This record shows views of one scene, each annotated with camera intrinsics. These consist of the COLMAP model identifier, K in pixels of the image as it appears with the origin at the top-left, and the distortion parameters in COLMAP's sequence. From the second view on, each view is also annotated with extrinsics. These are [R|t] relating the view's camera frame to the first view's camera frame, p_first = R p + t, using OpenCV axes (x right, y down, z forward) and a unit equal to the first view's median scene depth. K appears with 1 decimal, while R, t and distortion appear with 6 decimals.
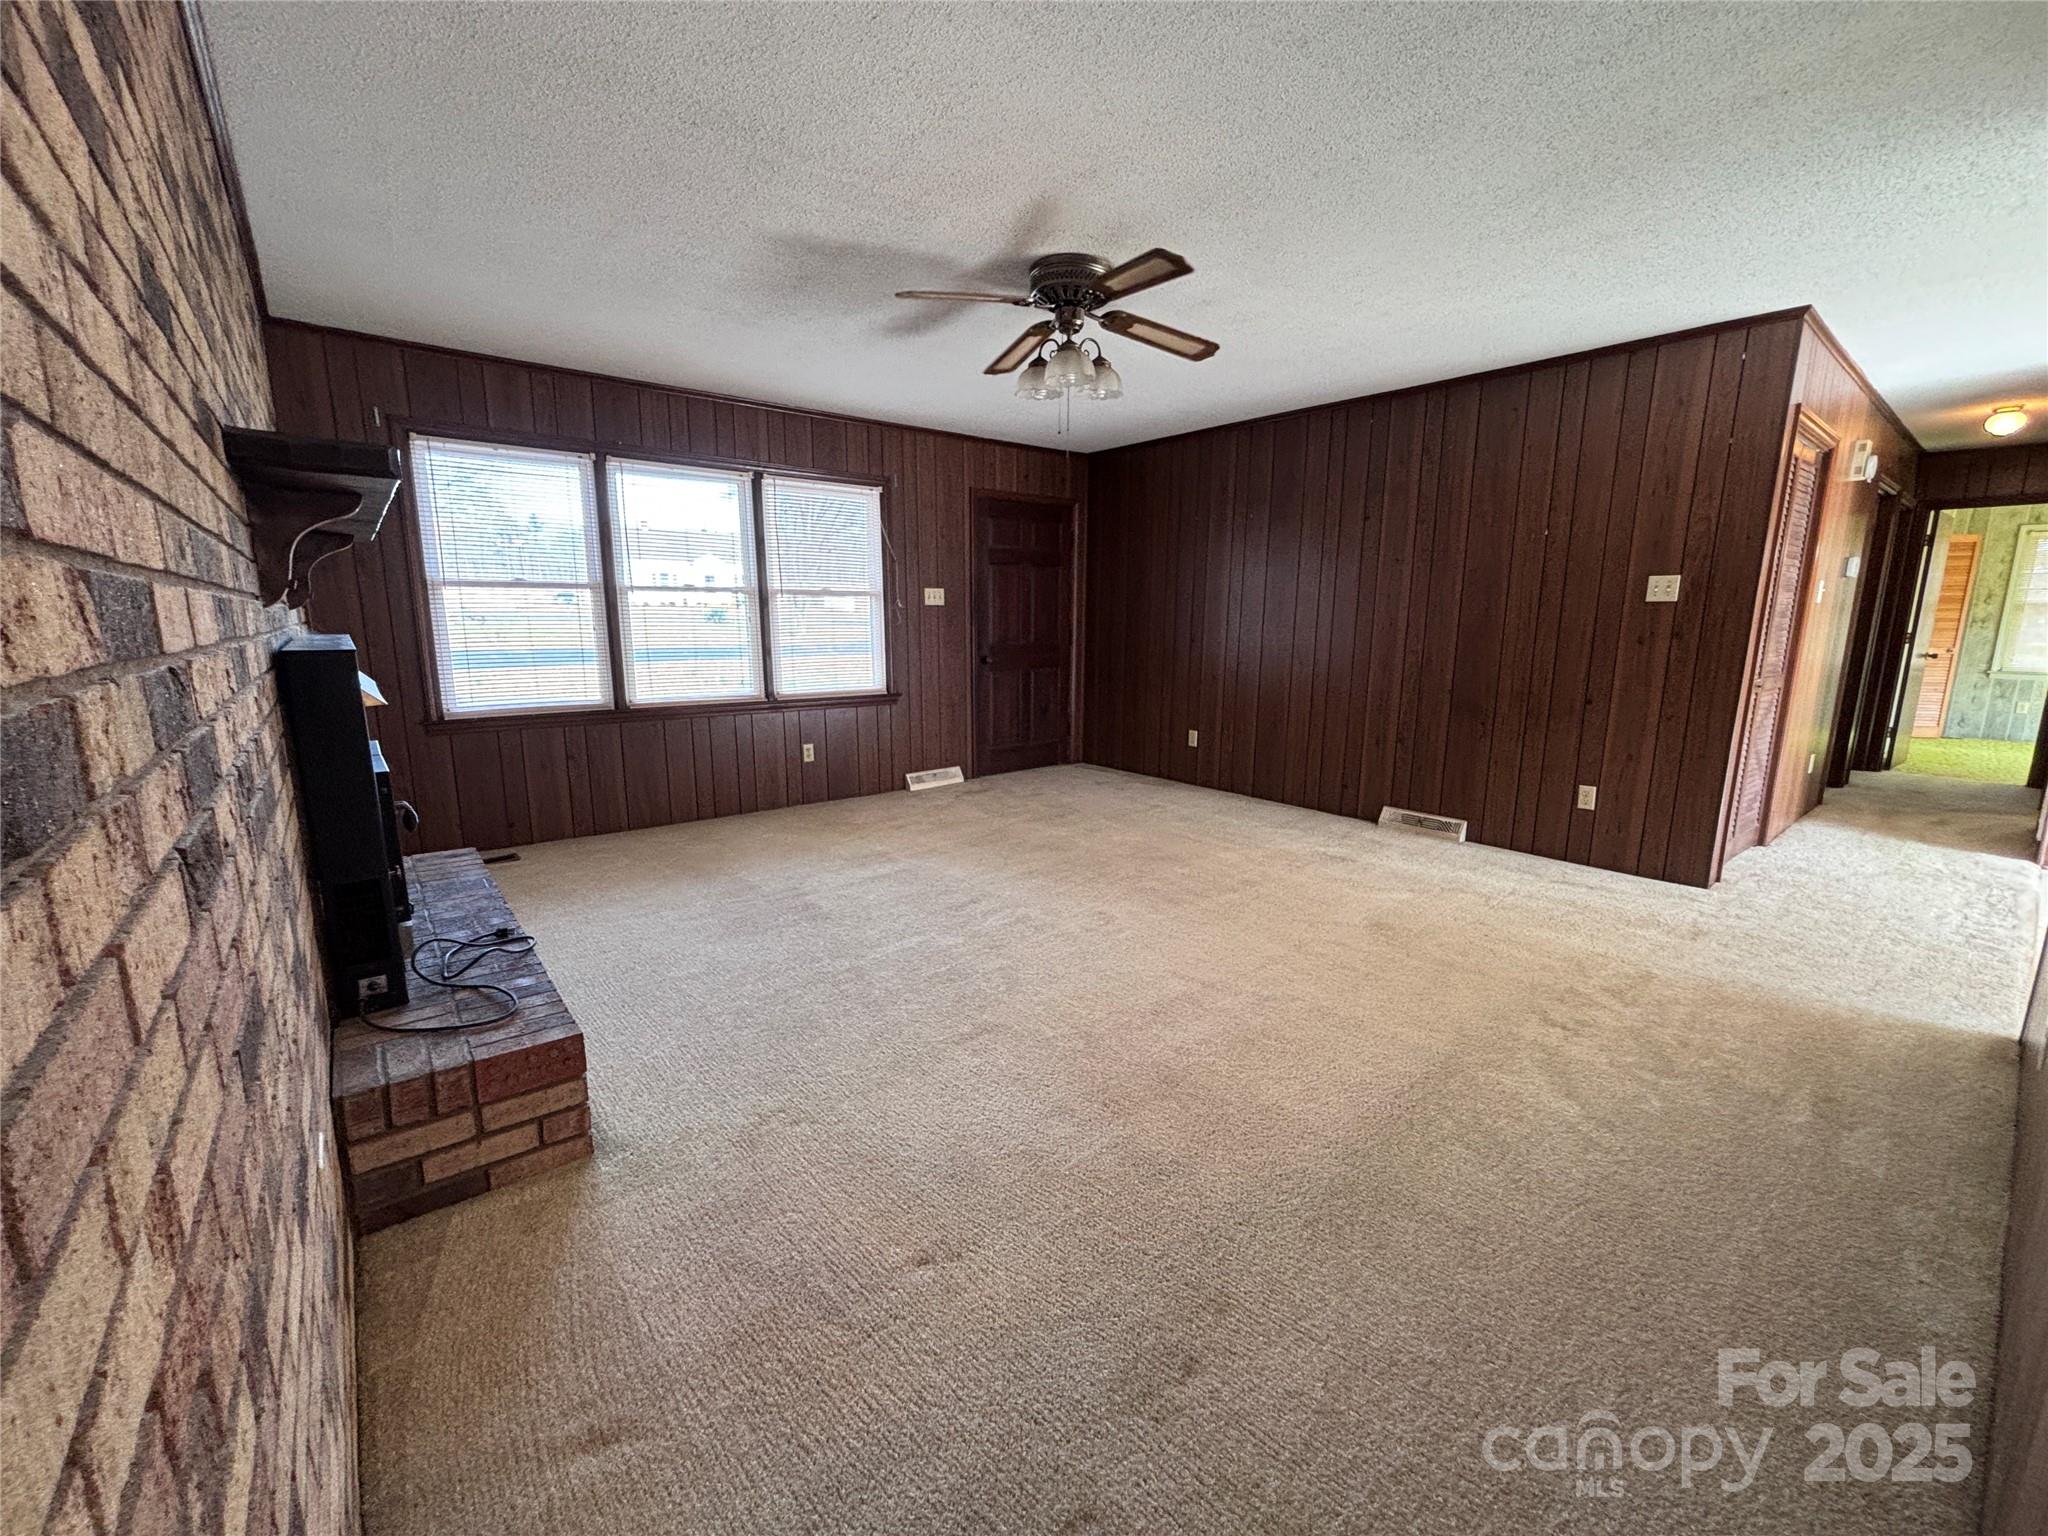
lens RADIAL K [[821.4, 0, 1002.6], [0, 821.4, 776.4], [0, 0, 1]] dist [-0.006284, 0.001082]
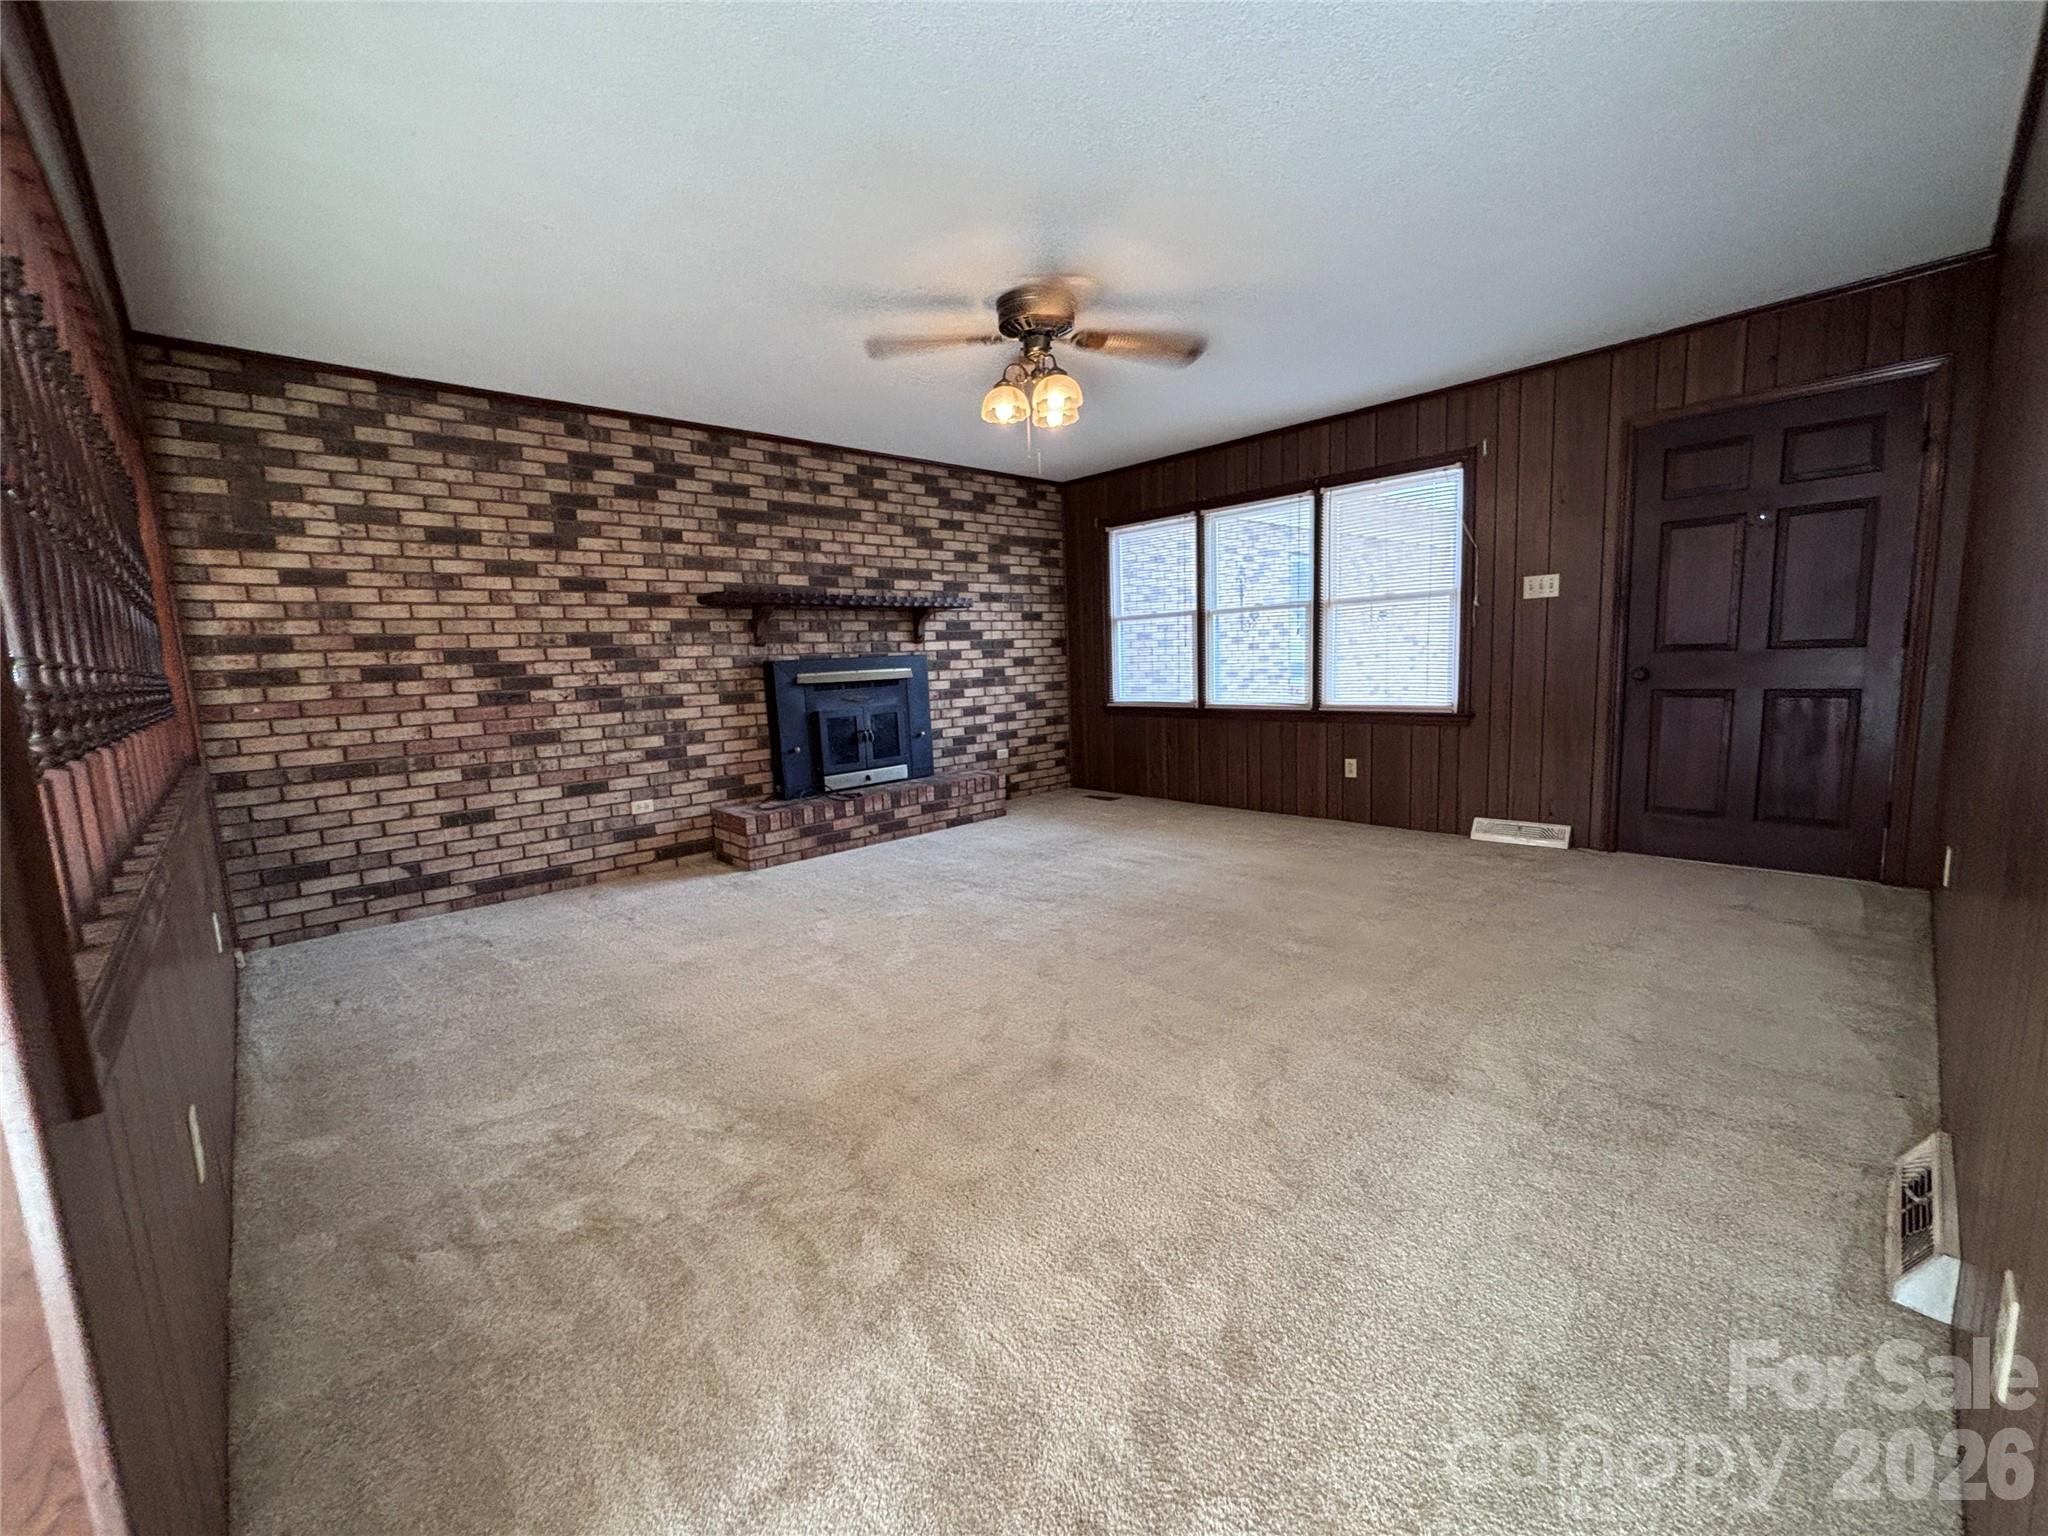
lens RADIAL K [[821.4, 0, 1001.8], [0, 821.4, 763.8], [0, 0, 1]] dist [-0.006284, 0.001082]
pose [[0.072122, 0.124570, -0.989586, 0.706073], [-0.136611, 0.984053, 0.113917, -0.091418], [0.987996, 0.126973, 0.087990, 0.541802]]
